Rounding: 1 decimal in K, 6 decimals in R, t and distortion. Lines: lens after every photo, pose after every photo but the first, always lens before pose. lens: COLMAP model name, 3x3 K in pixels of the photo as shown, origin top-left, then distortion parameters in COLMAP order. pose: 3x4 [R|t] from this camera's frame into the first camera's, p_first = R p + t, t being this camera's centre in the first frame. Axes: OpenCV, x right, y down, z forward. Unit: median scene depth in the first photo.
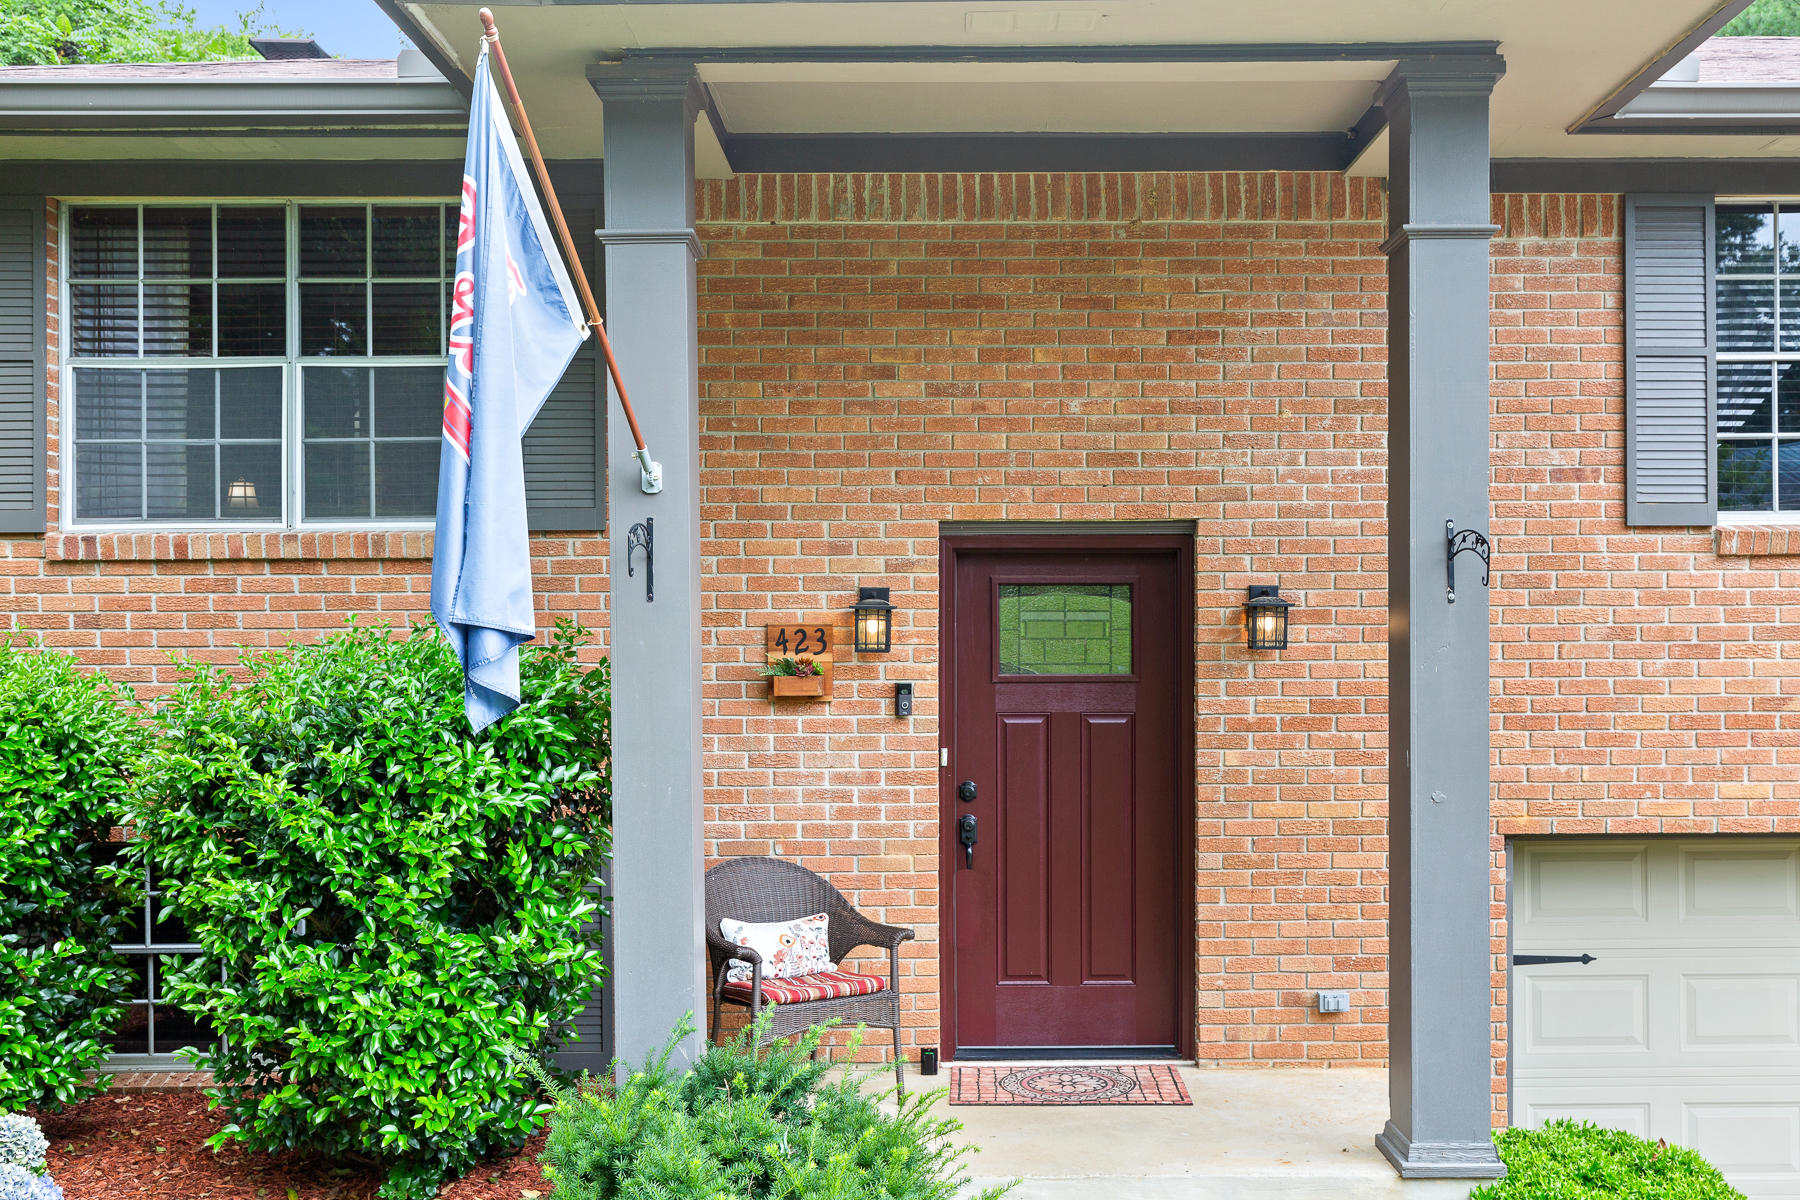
lens RADIAL K [[1761.6, 0, 900.0], [0, 1761.6, 600.0], [0, 0, 1]] dist [0.004285, 0.007349]
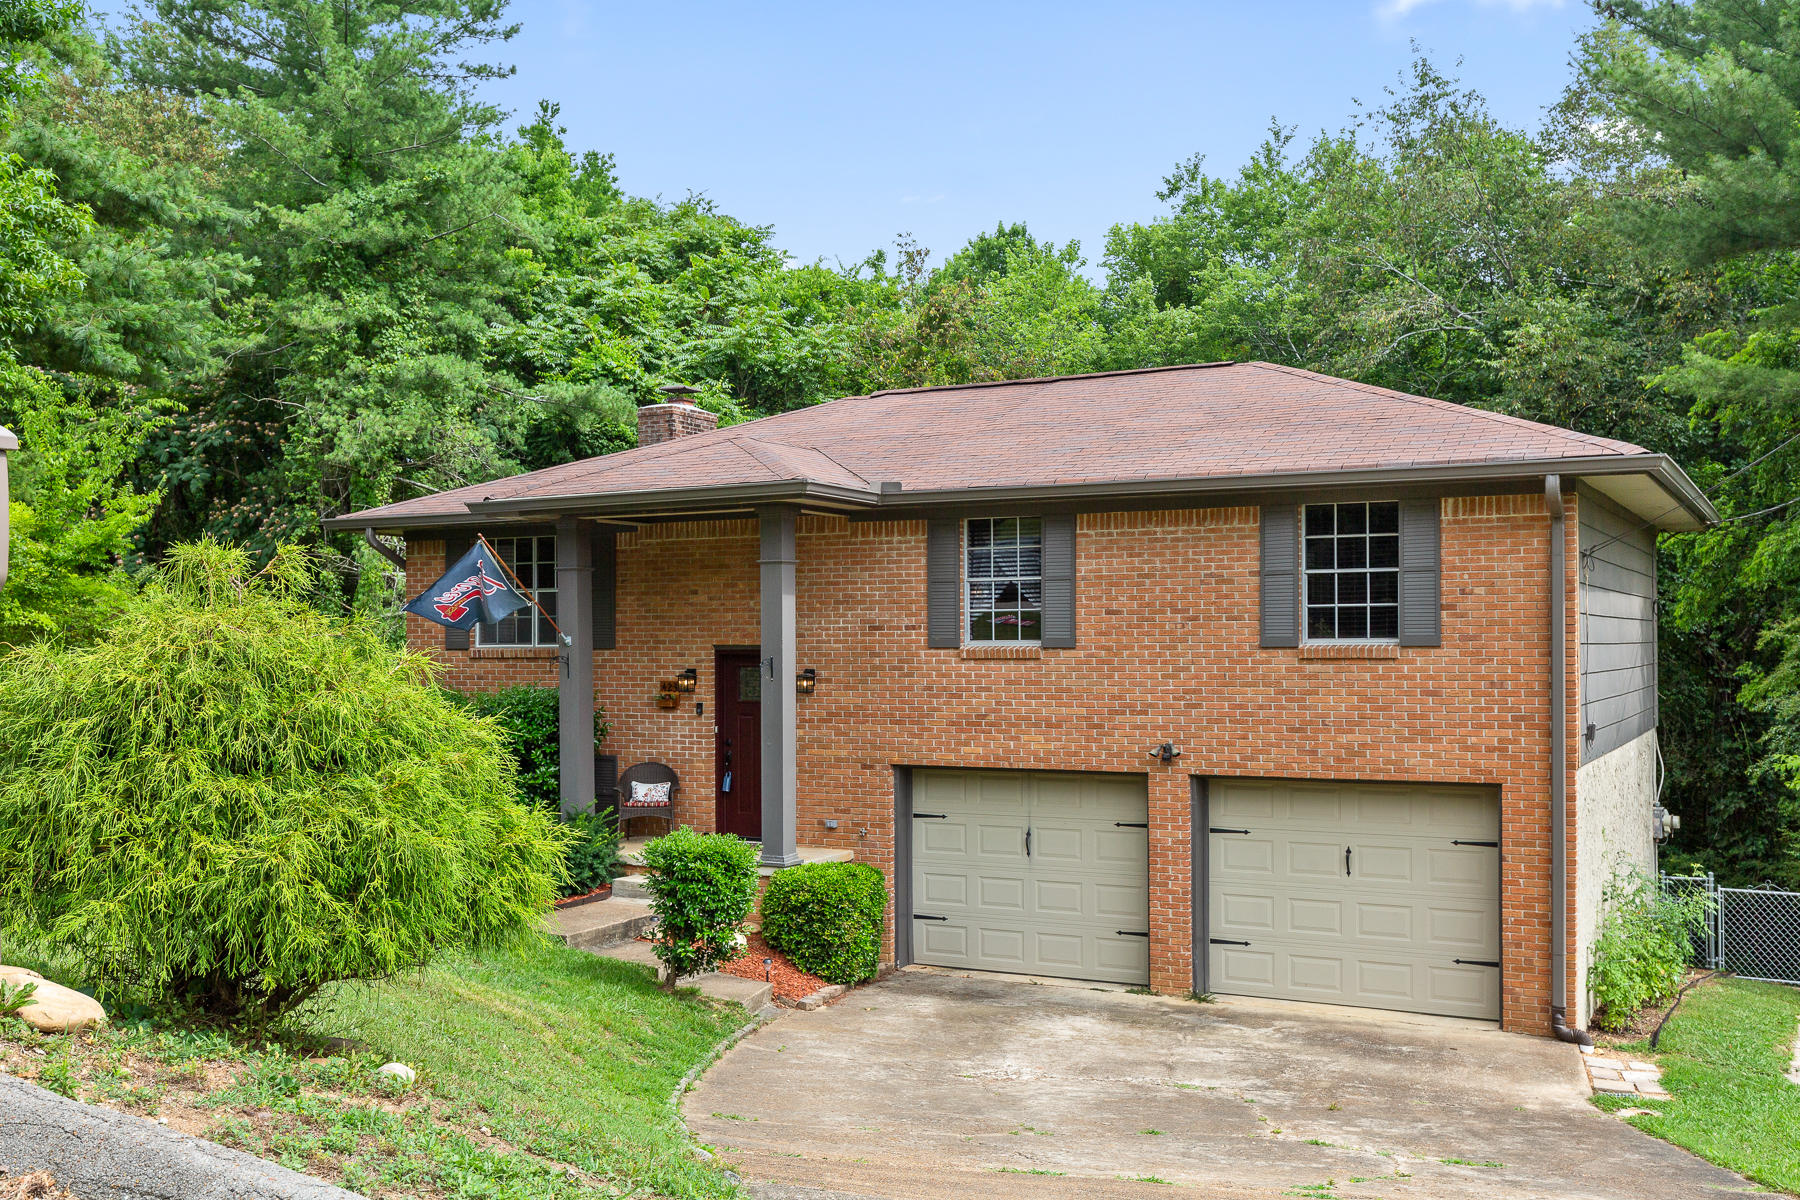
lens RADIAL K [[1761.6, 0, 900.0], [0, 1761.6, 600.0], [0, 0, 1]] dist [0.004285, 0.007349]
pose [[0.874666, -0.010949, -0.484603, 1.637242], [0.004115, 0.999877, -0.015163, -0.072303], [0.484709, 0.011268, 0.874603, -1.299780]]
